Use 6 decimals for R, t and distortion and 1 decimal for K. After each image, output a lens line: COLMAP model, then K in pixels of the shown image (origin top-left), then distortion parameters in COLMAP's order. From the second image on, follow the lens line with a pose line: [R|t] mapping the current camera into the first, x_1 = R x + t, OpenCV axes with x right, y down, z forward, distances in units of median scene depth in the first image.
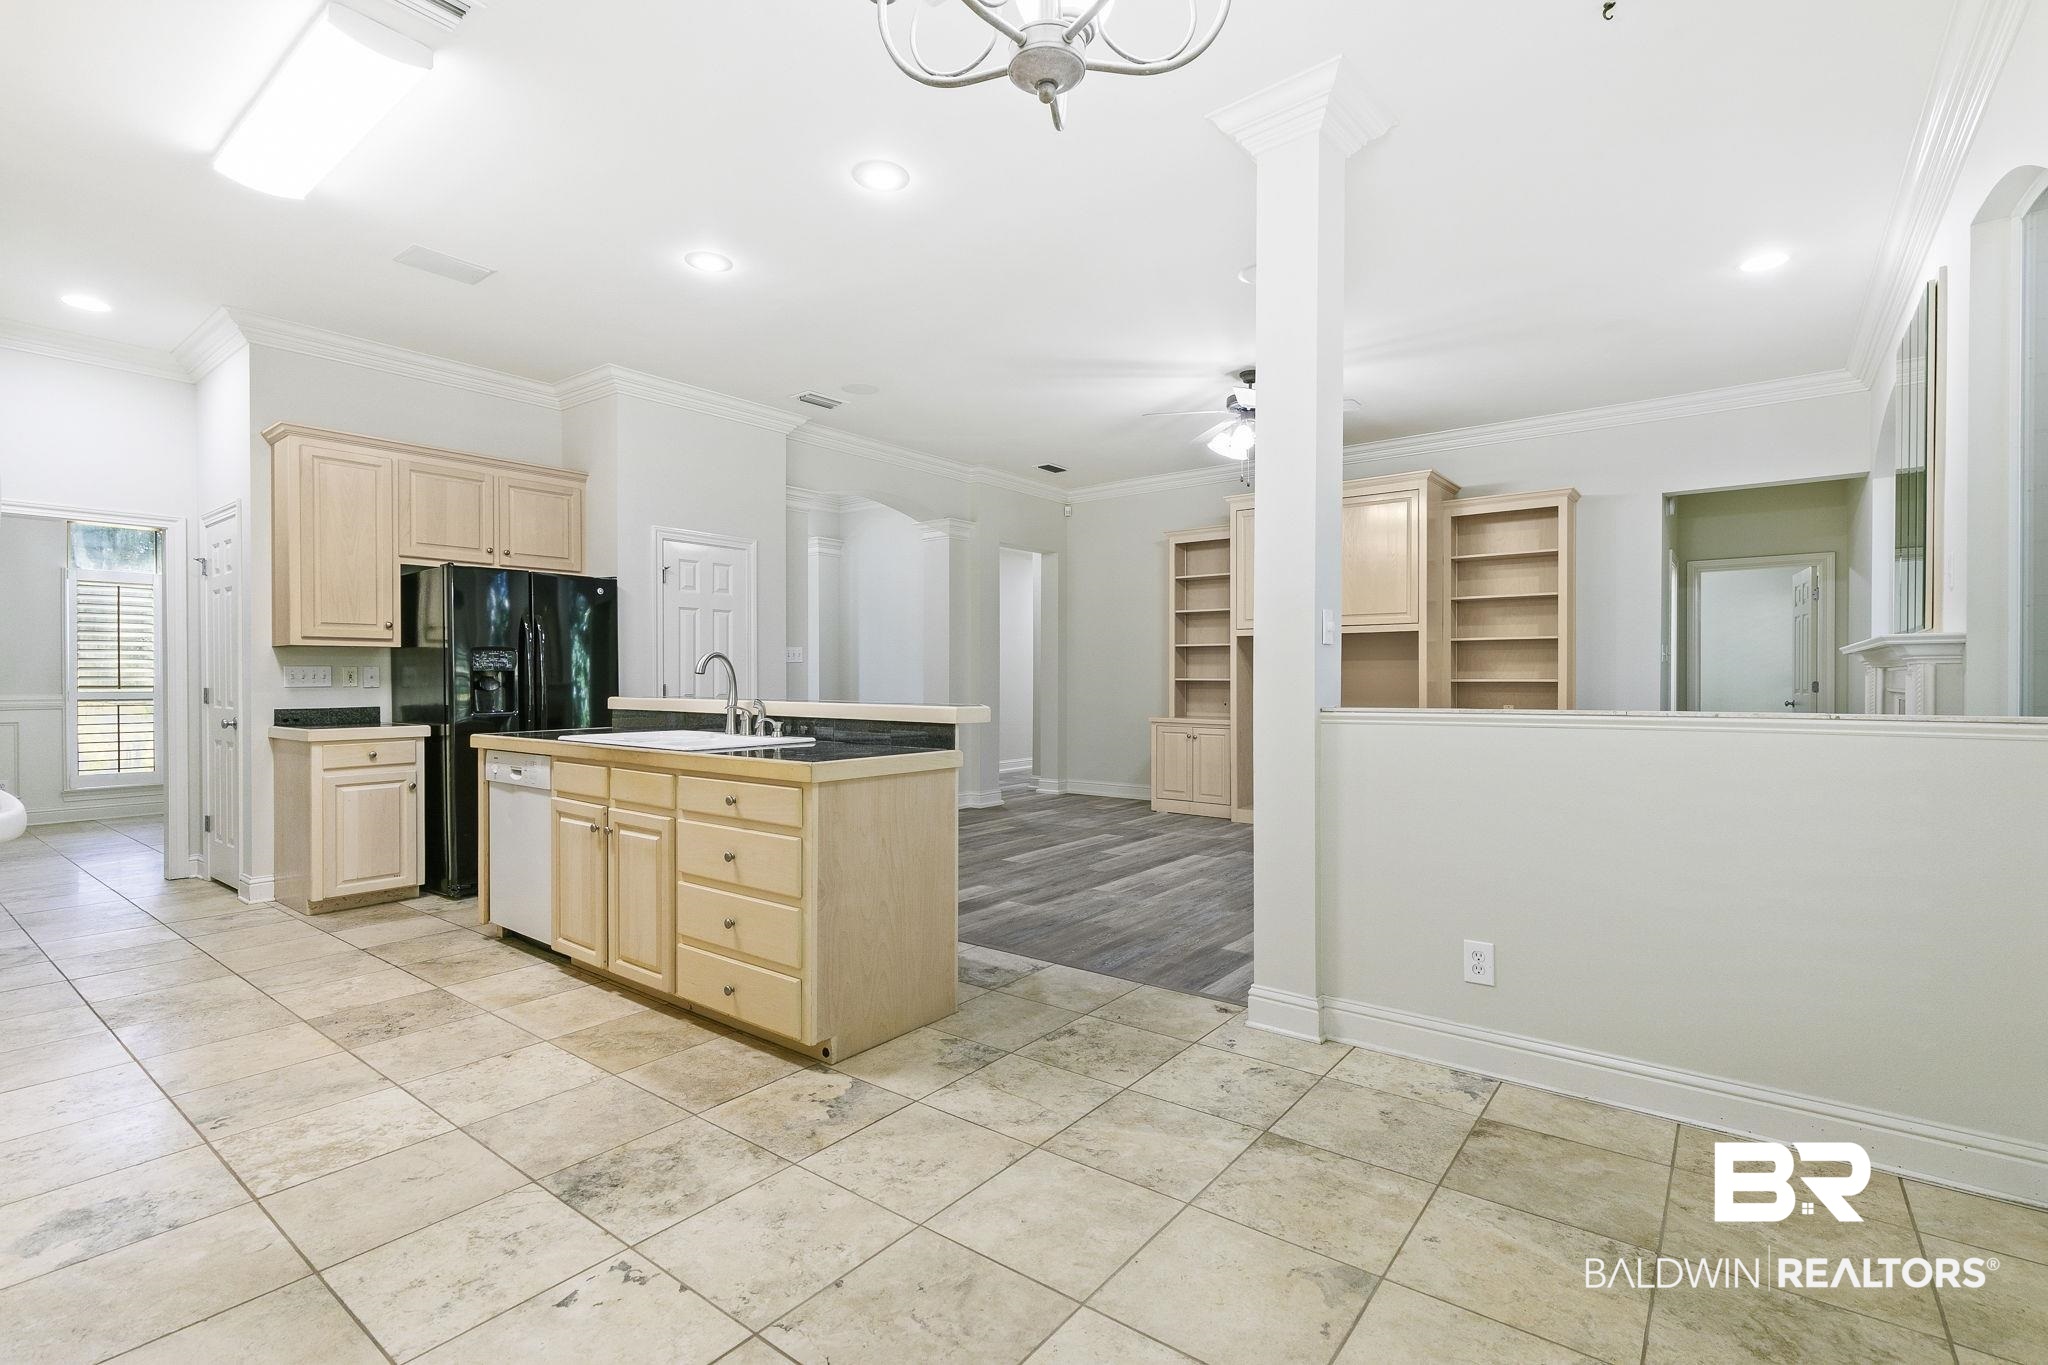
lens RADIAL K [[936.2, 0, 995.7], [0, 936.2, 685.8], [0, 0, 1]] dist [0.000971, 0.000342]
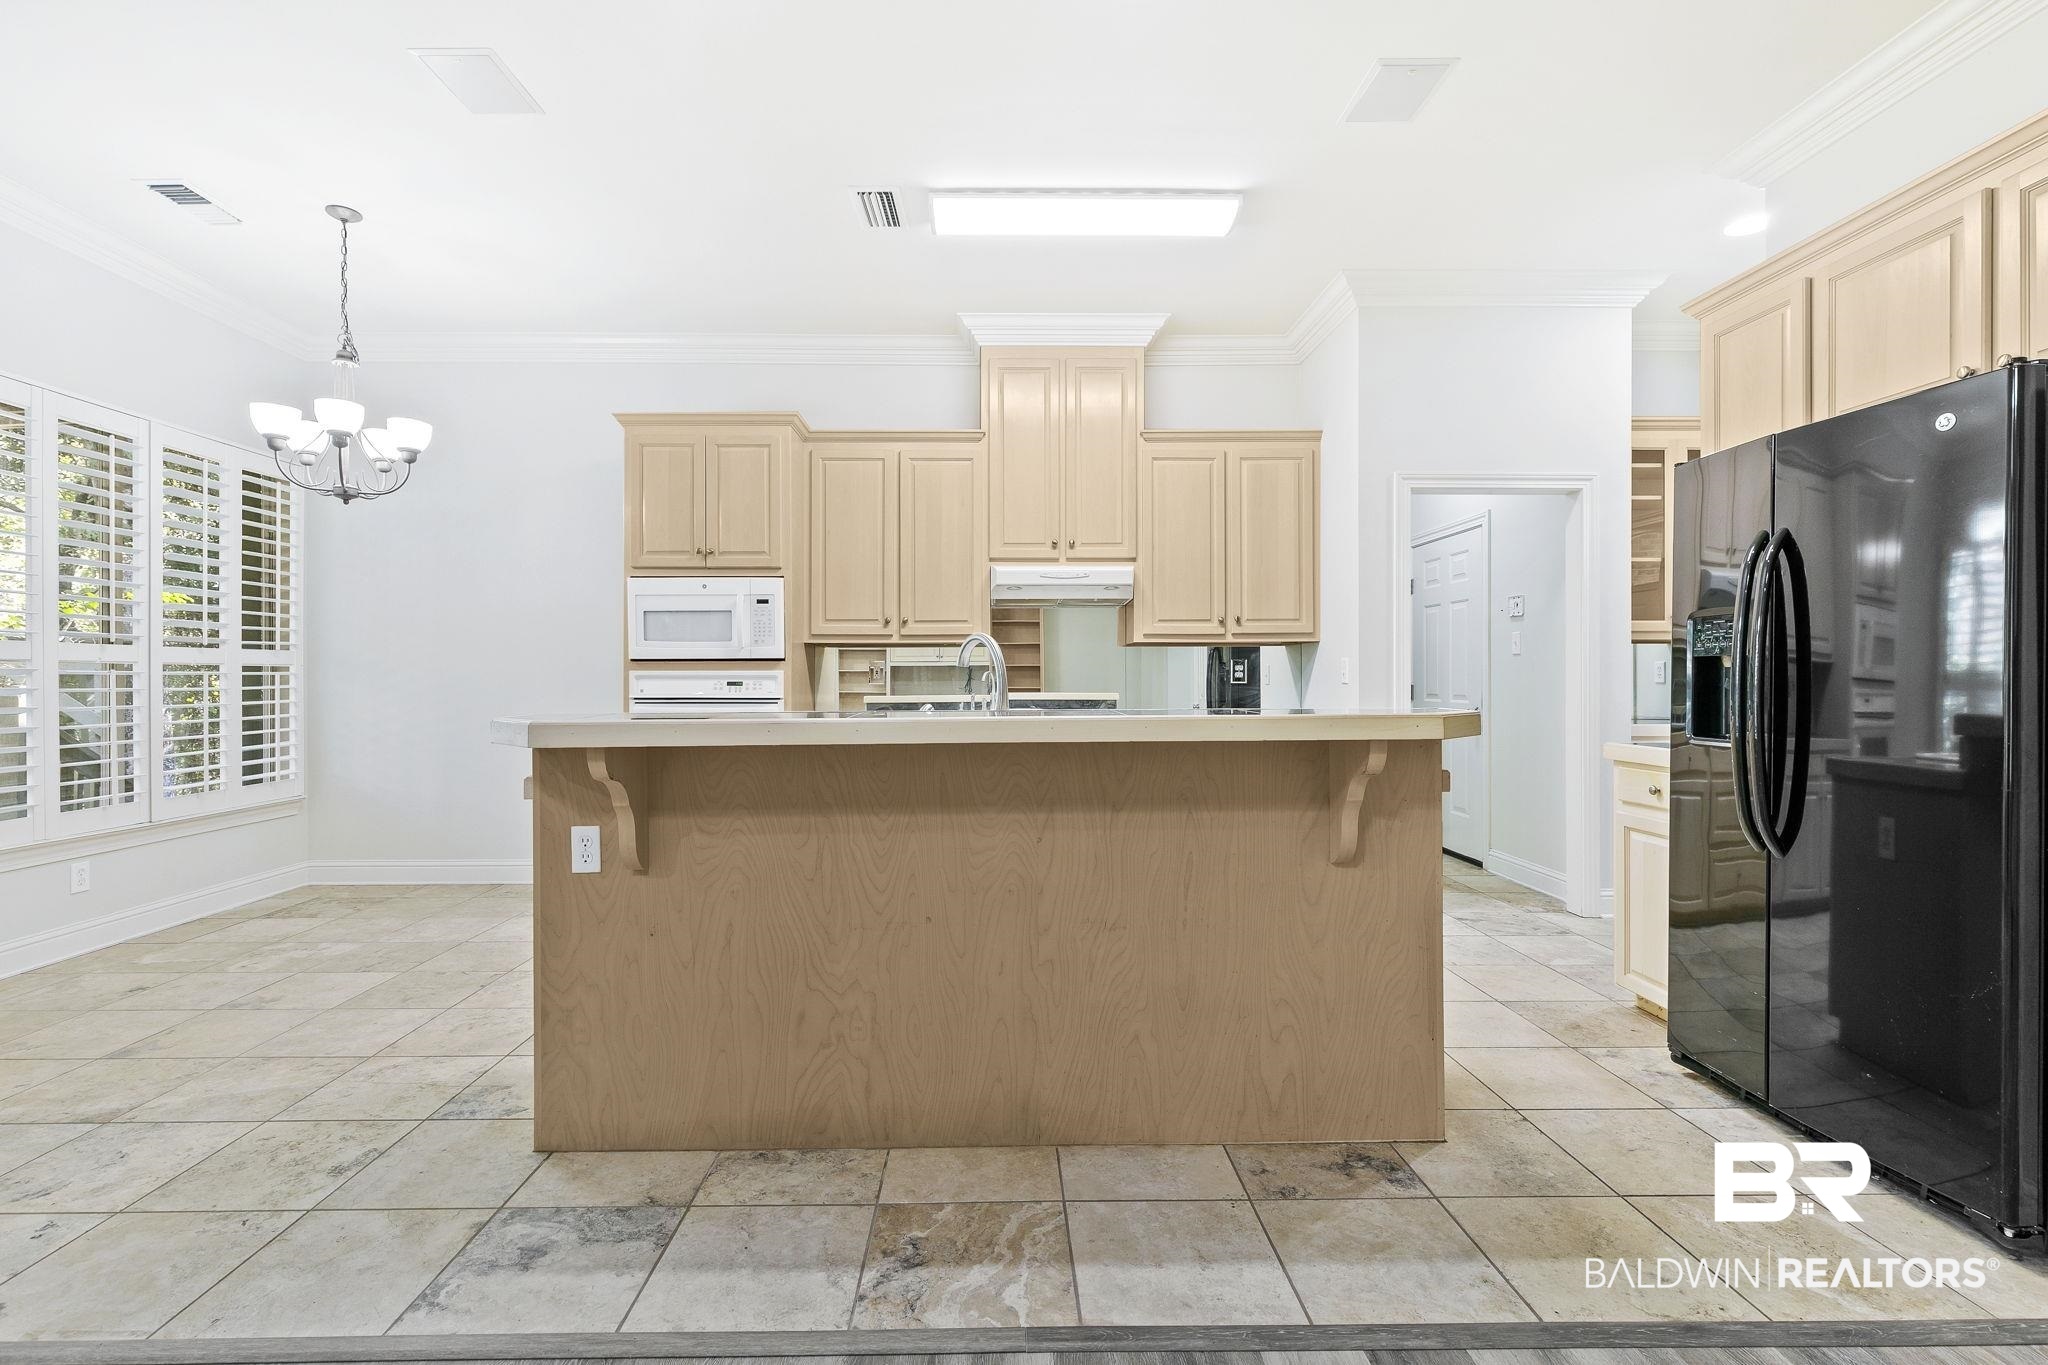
lens RADIAL K [[932.1, 0, 1014.6], [0, 932.1, 673.2], [0, 0, 1]] dist [0.003247, 0.000220]
pose [[-0.760306, 0.001286, -0.649564, 0.124717], [0.002229, 0.999997, -0.000629, -0.012207], [0.649561, -0.001926, -0.760307, 1.551508]]
